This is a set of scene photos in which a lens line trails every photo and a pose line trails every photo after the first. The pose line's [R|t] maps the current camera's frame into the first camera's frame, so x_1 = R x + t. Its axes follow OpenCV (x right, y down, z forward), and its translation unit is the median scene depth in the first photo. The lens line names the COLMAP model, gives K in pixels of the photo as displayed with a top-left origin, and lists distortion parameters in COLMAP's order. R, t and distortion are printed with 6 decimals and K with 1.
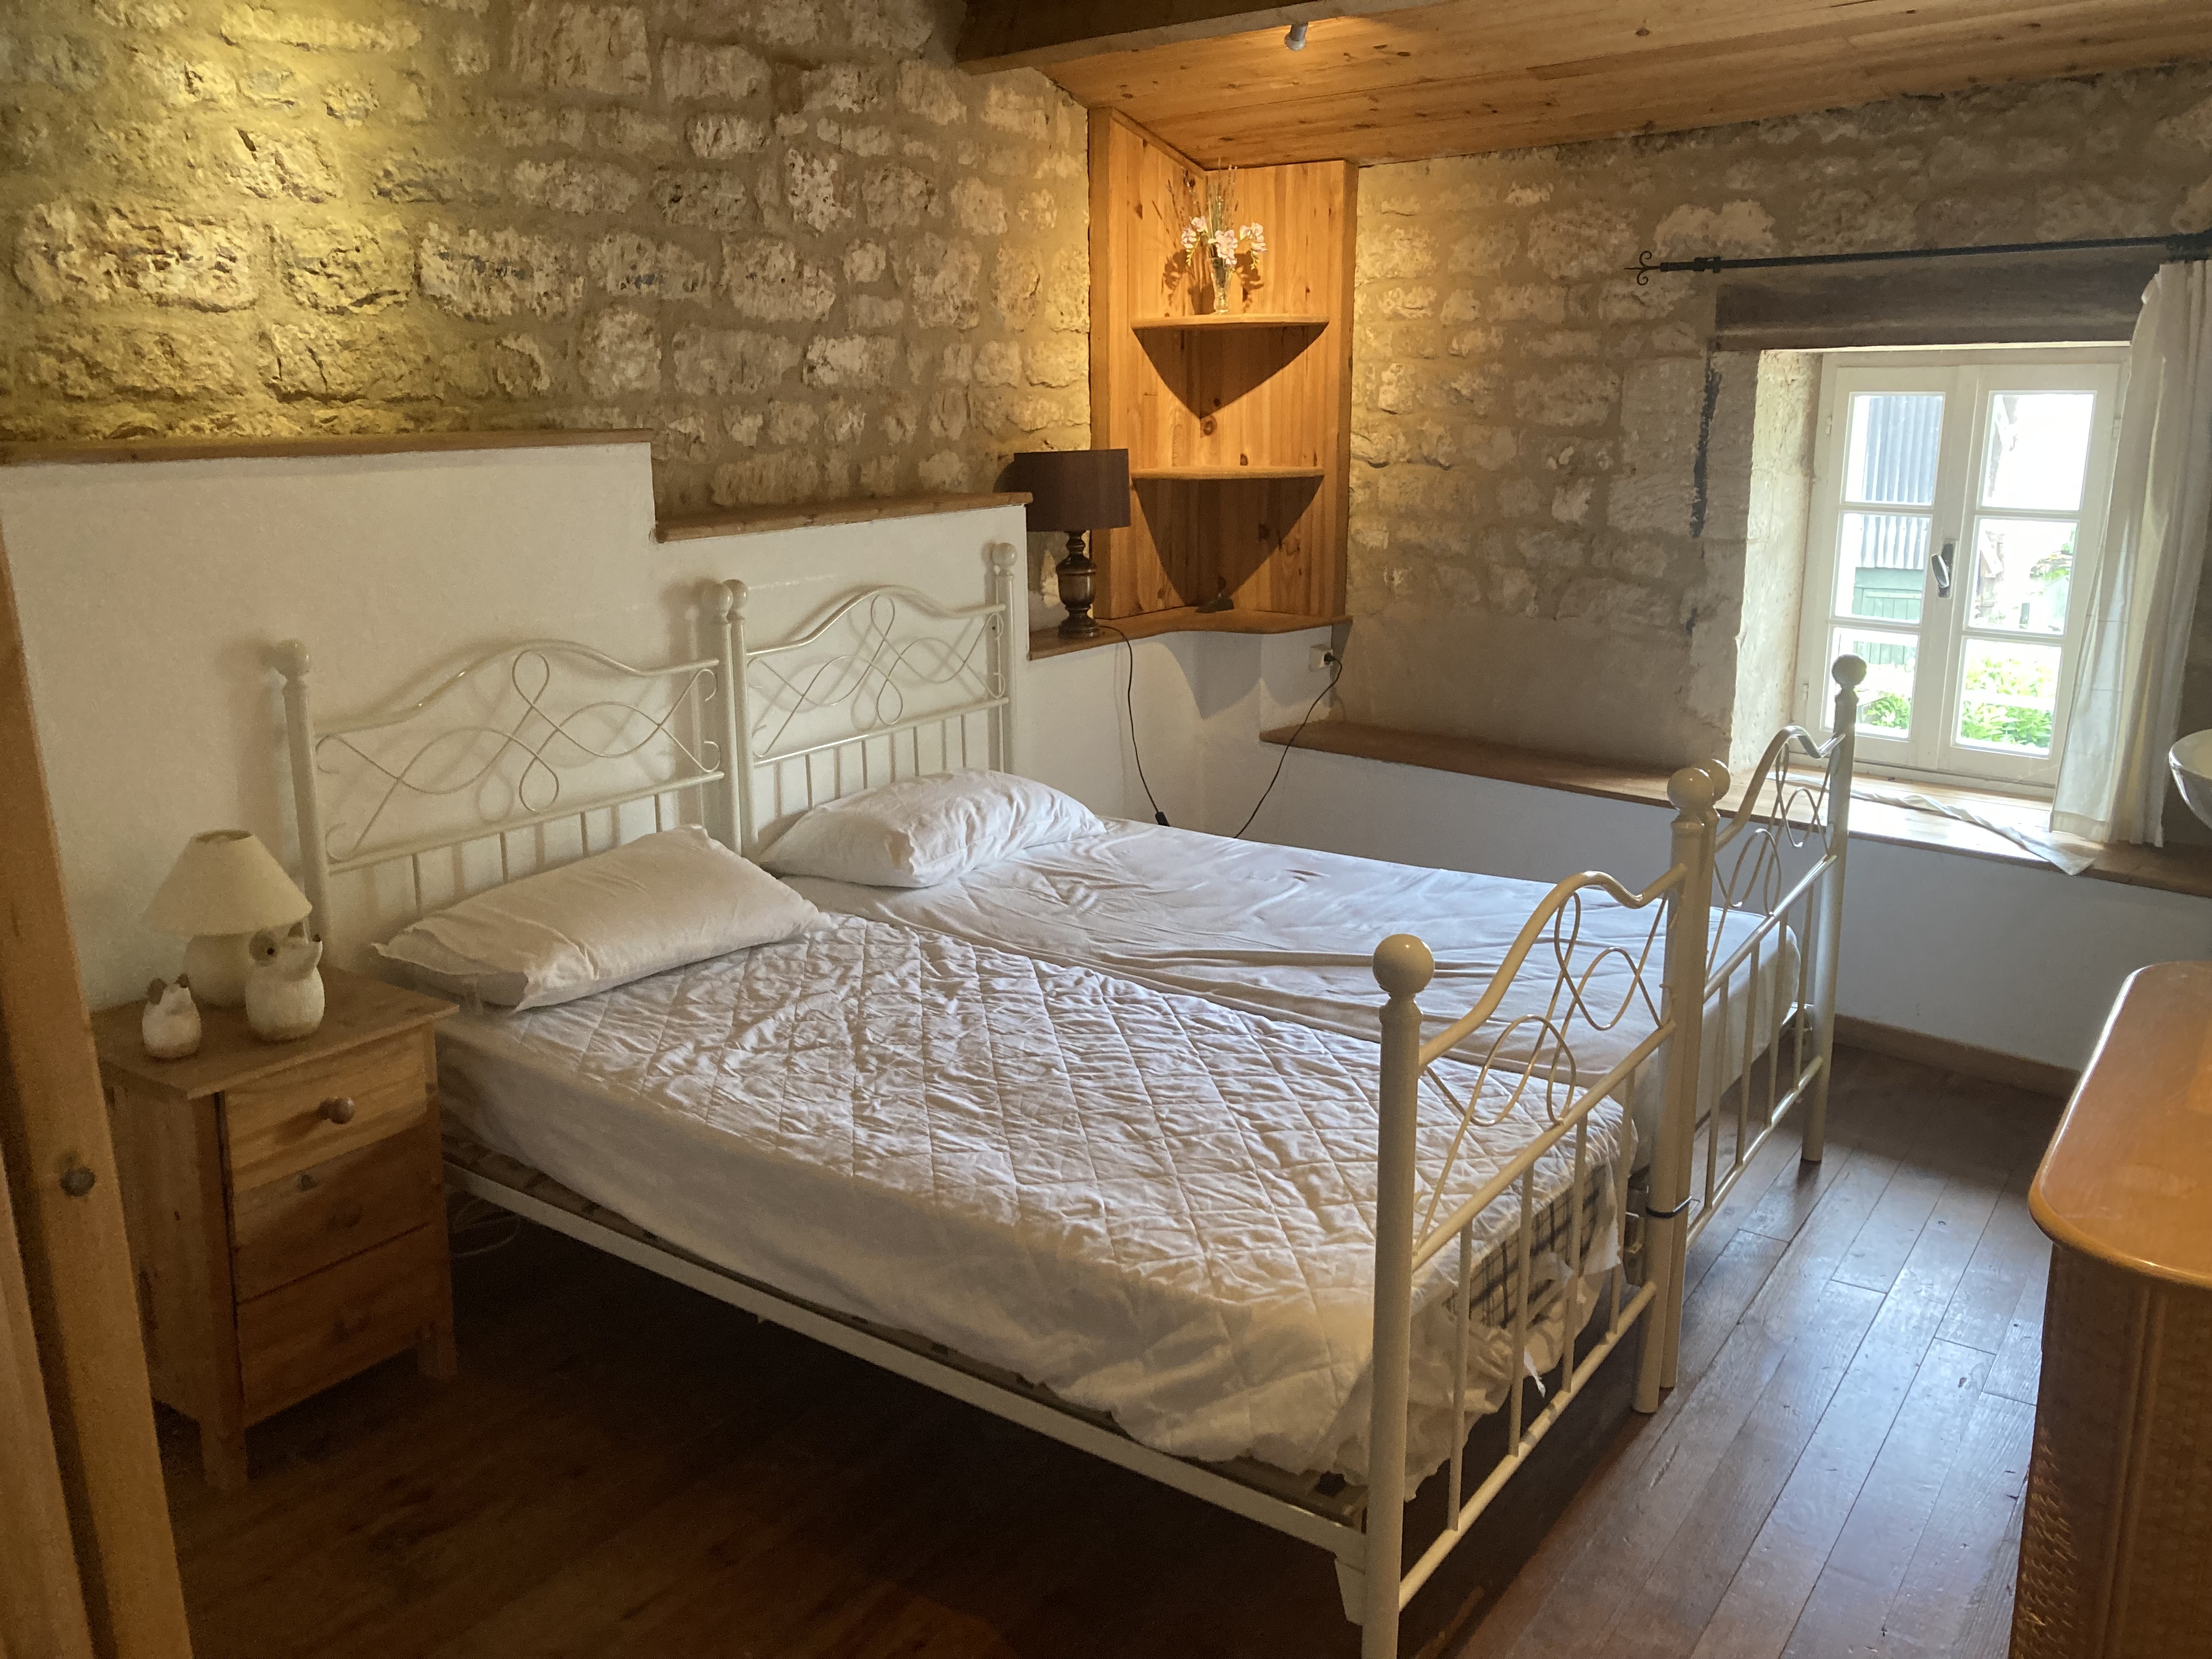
lens RADIAL K [[1791.7, 0, 1102.7], [0, 1791.7, 738.4], [0, 0, 1]] dist [0.148440, -0.124370]
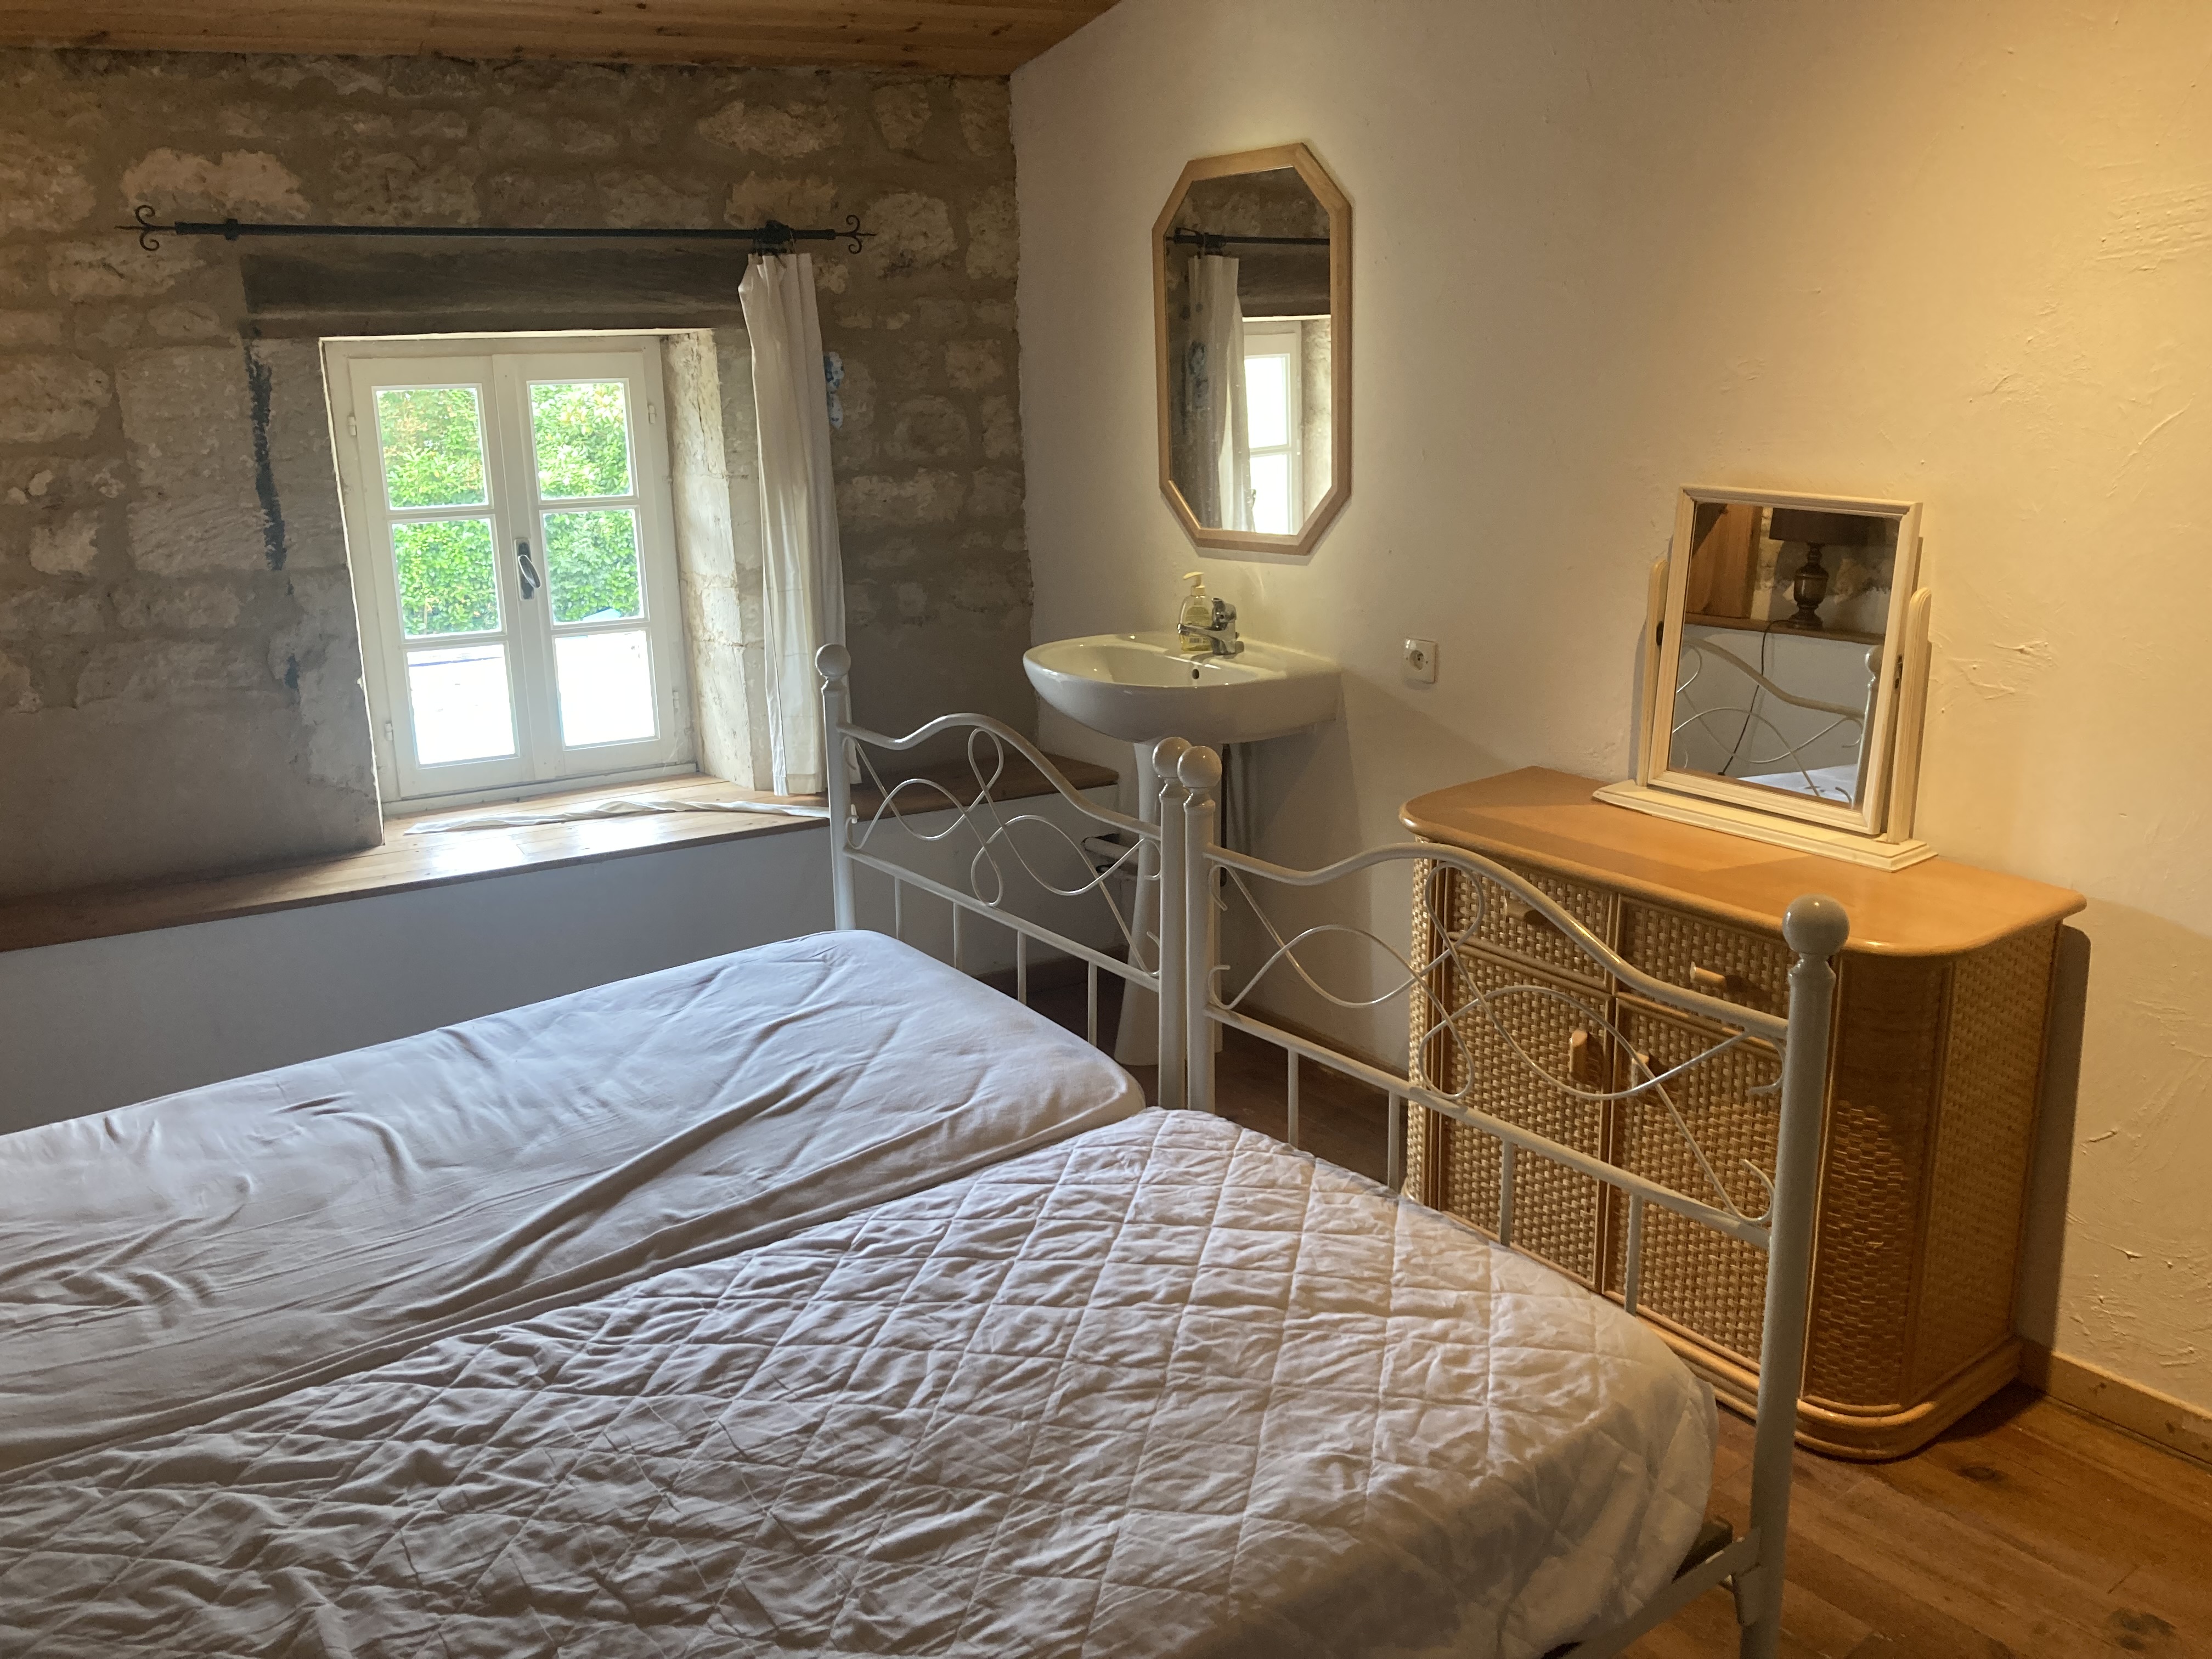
lens RADIAL K [[1784.0, 0, 1106.0], [0, 1784.0, 829.5], [0, 0, 1]] dist [0.006185, -0.011771]
pose [[0.311550, -0.251174, 0.916432, -0.350175], [0.212682, 0.958397, 0.190372, -0.080576], [-0.926122, 0.135598, 0.352009, 0.438669]]
